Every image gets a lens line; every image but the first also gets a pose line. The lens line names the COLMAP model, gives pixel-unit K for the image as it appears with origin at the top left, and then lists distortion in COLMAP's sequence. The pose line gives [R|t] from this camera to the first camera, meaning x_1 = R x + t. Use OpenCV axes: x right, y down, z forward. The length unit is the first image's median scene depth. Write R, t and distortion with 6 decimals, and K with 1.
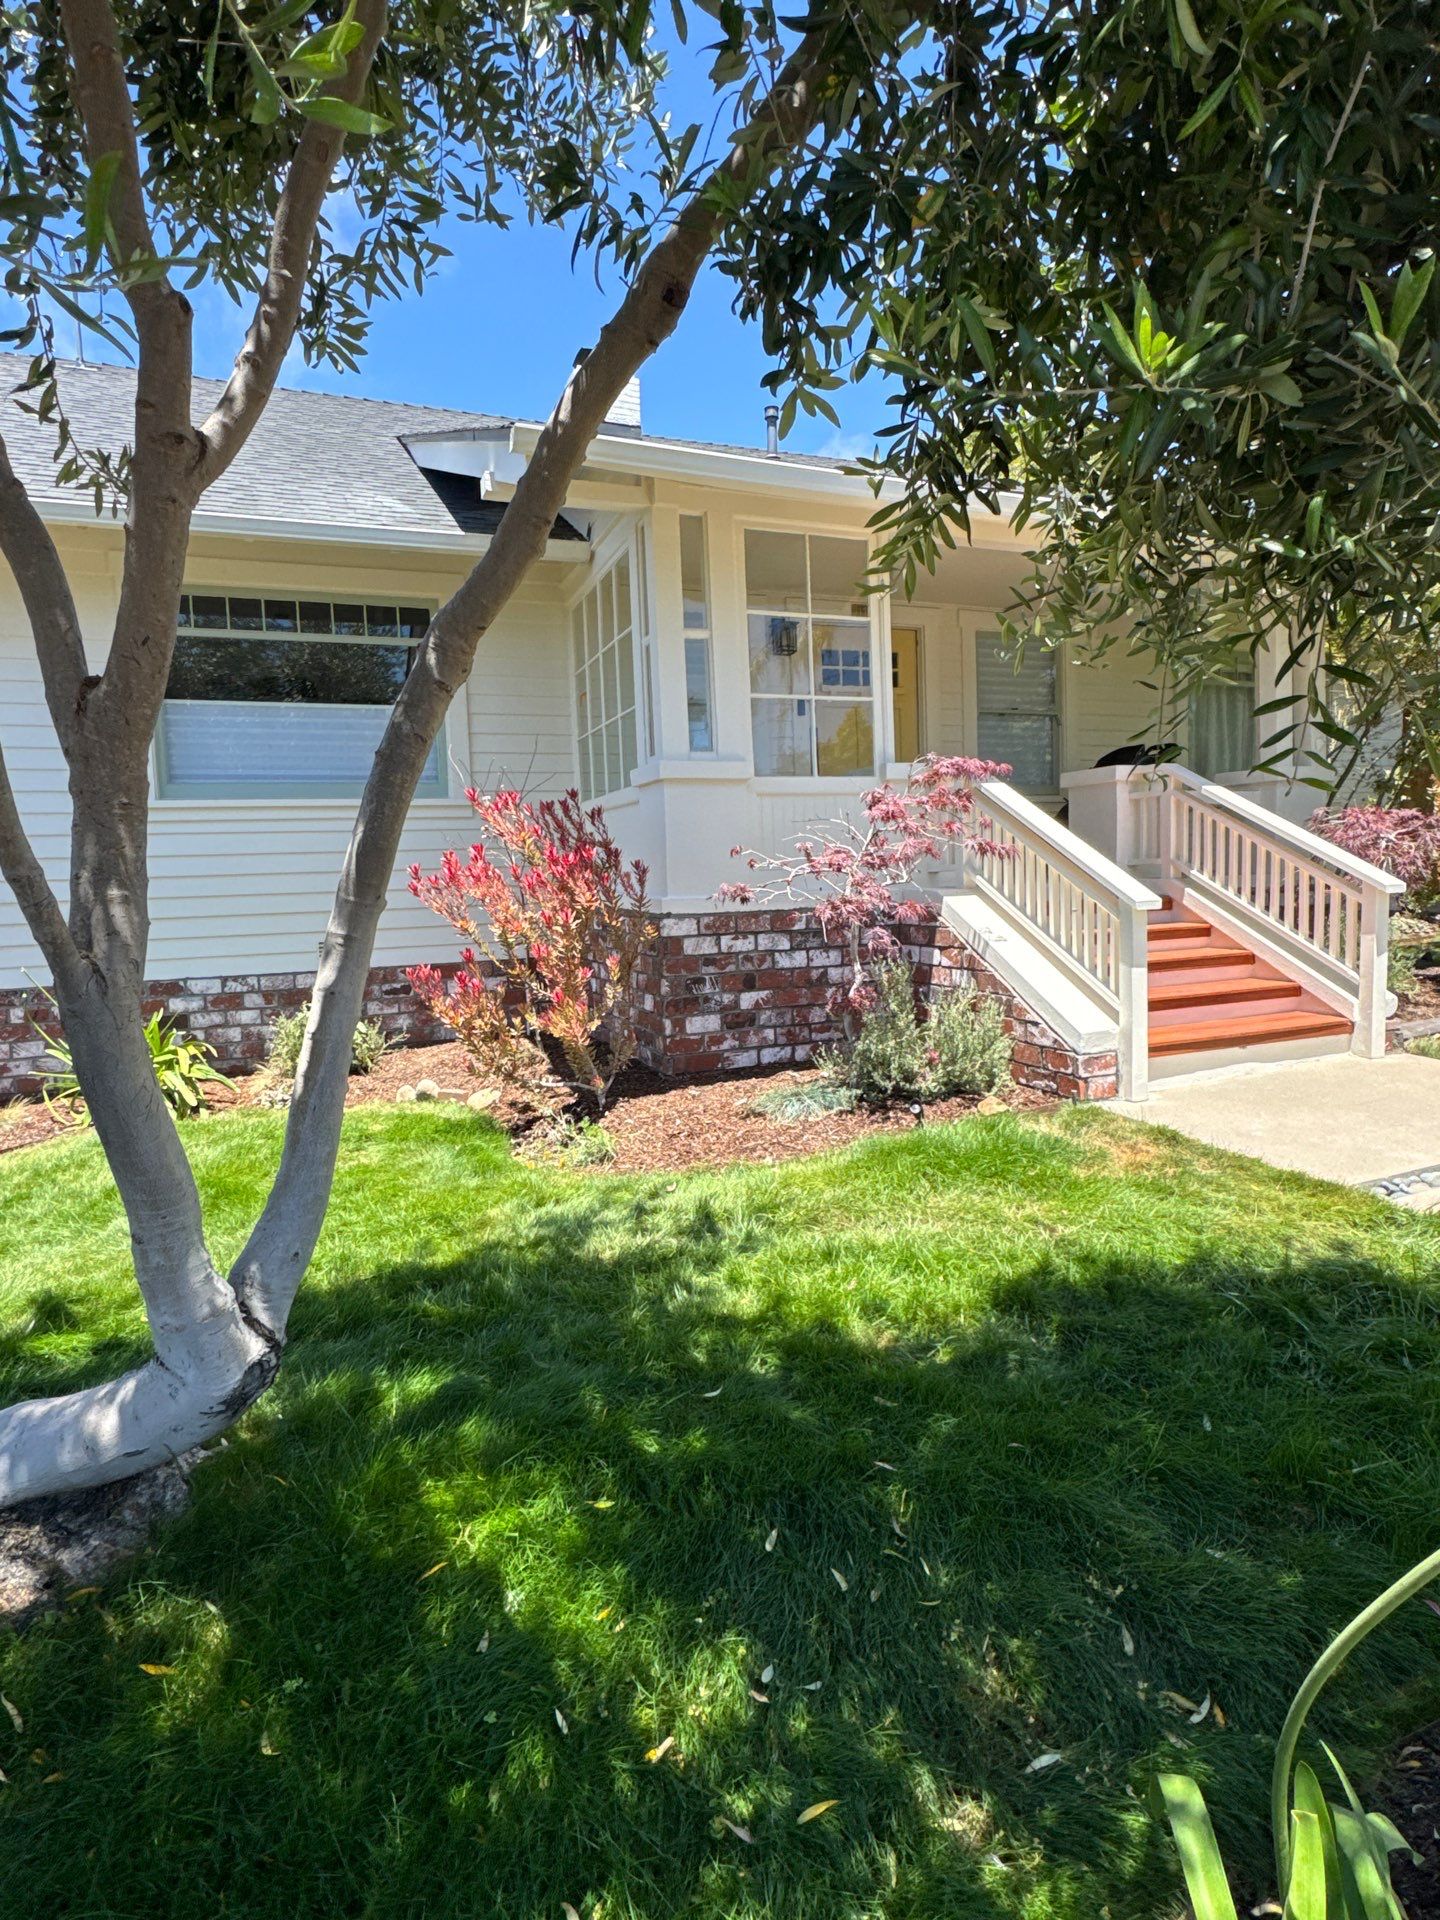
lens RADIAL K [[1054.9, 0, 720.0], [0, 1054.9, 960.0], [0, 0, 1]] dist [-0.000611, 0.000085]
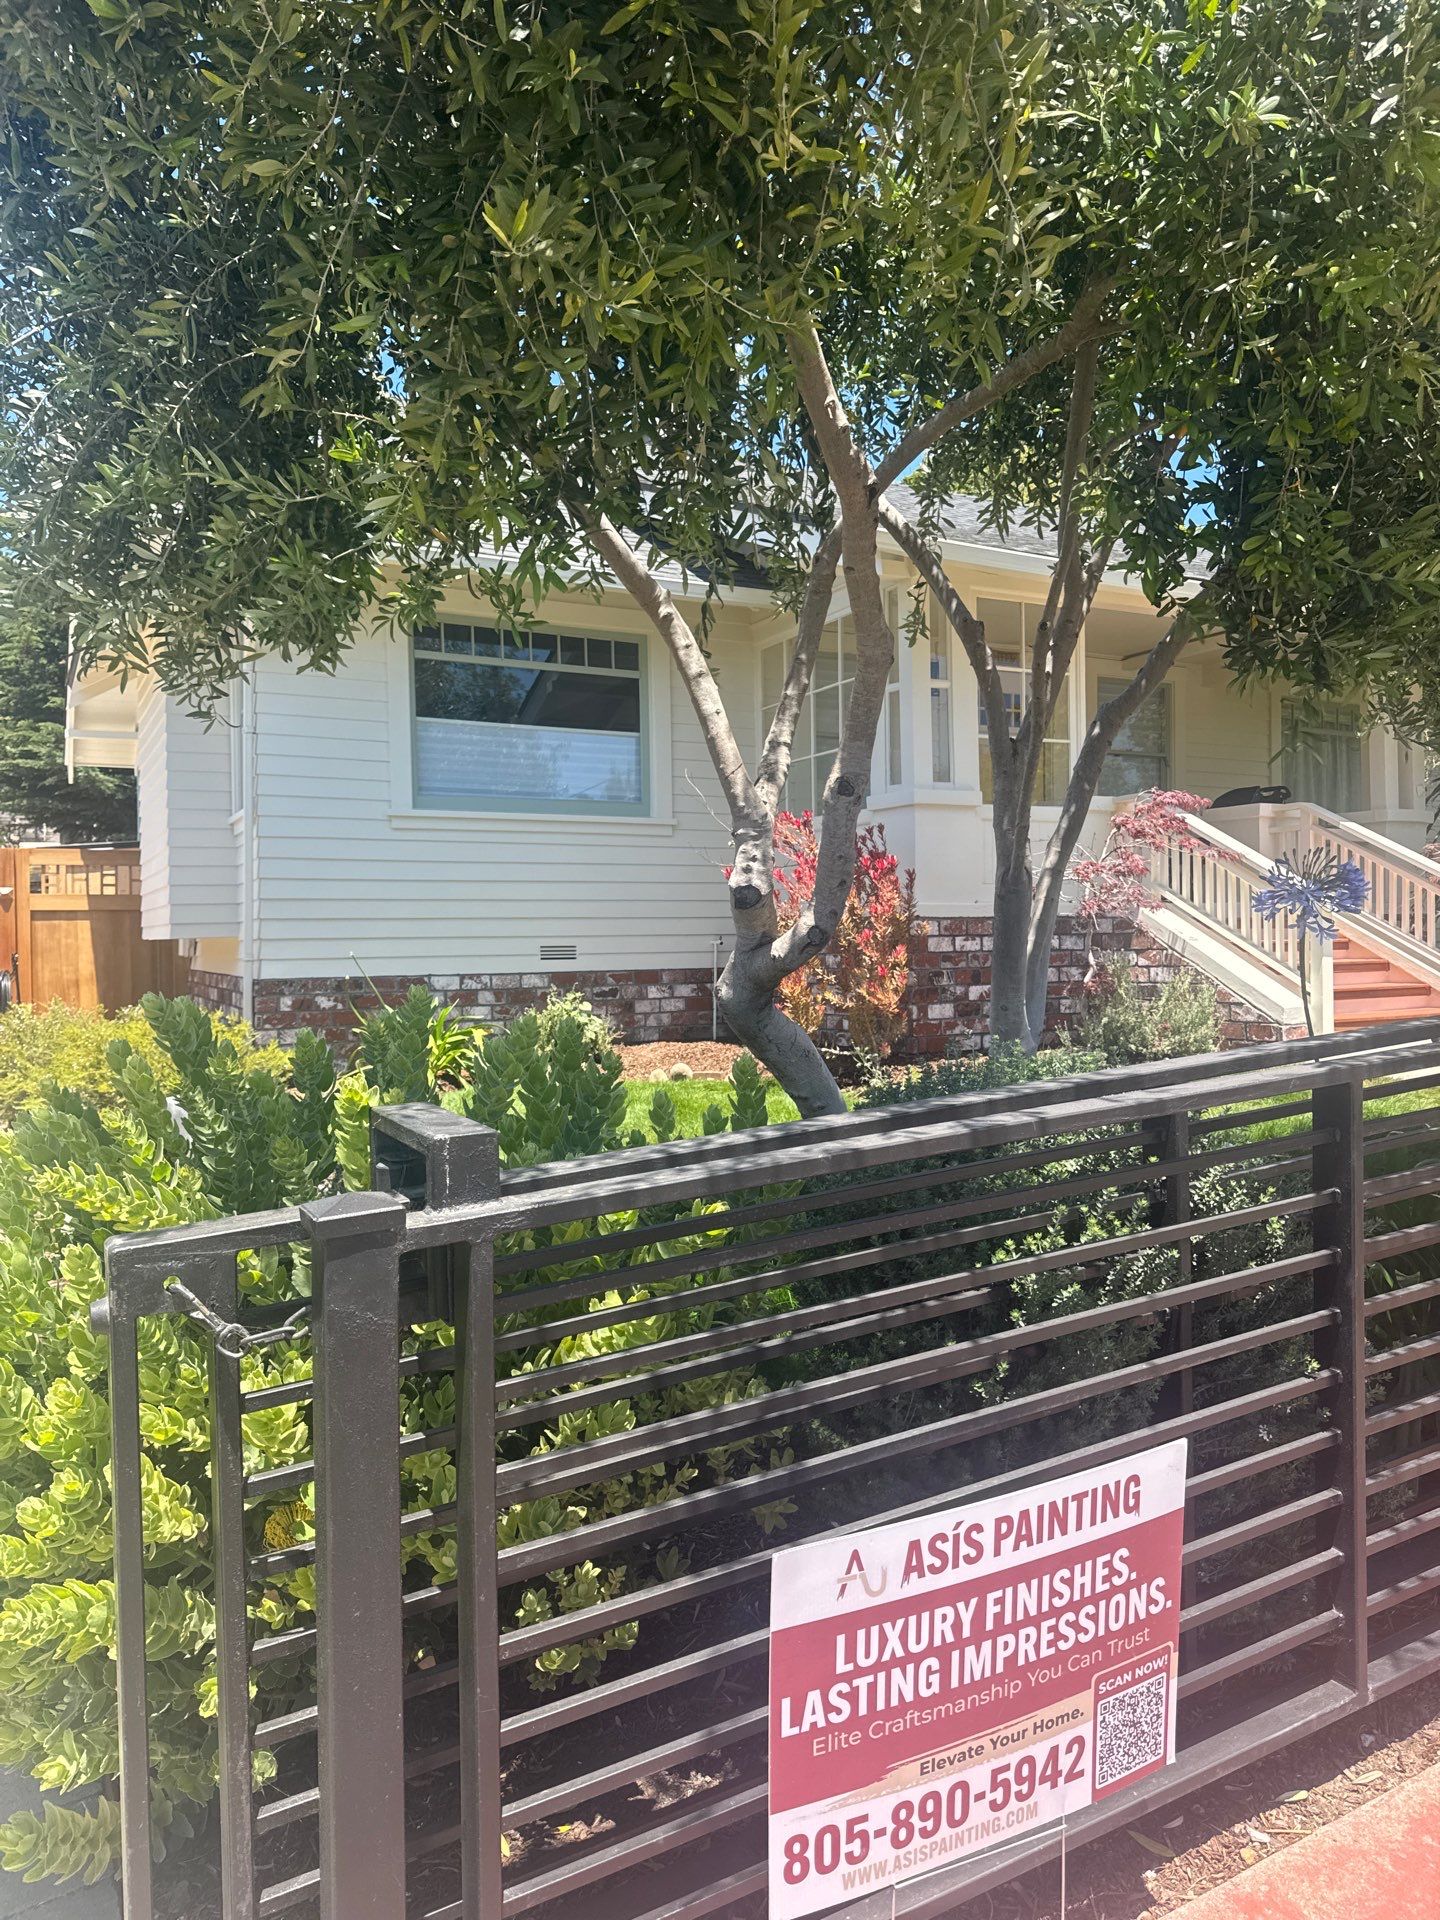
lens RADIAL K [[1339.6, 0, 720.0], [0, 1339.6, 960.0], [0, 0, 1]] dist [0.101344, -0.000281]
pose [[0.994801, 0.018783, 0.100088, -0.408654], [-0.012090, 0.997675, -0.067067, 0.106408], [-0.101115, 0.065508, 0.992716, -0.461750]]
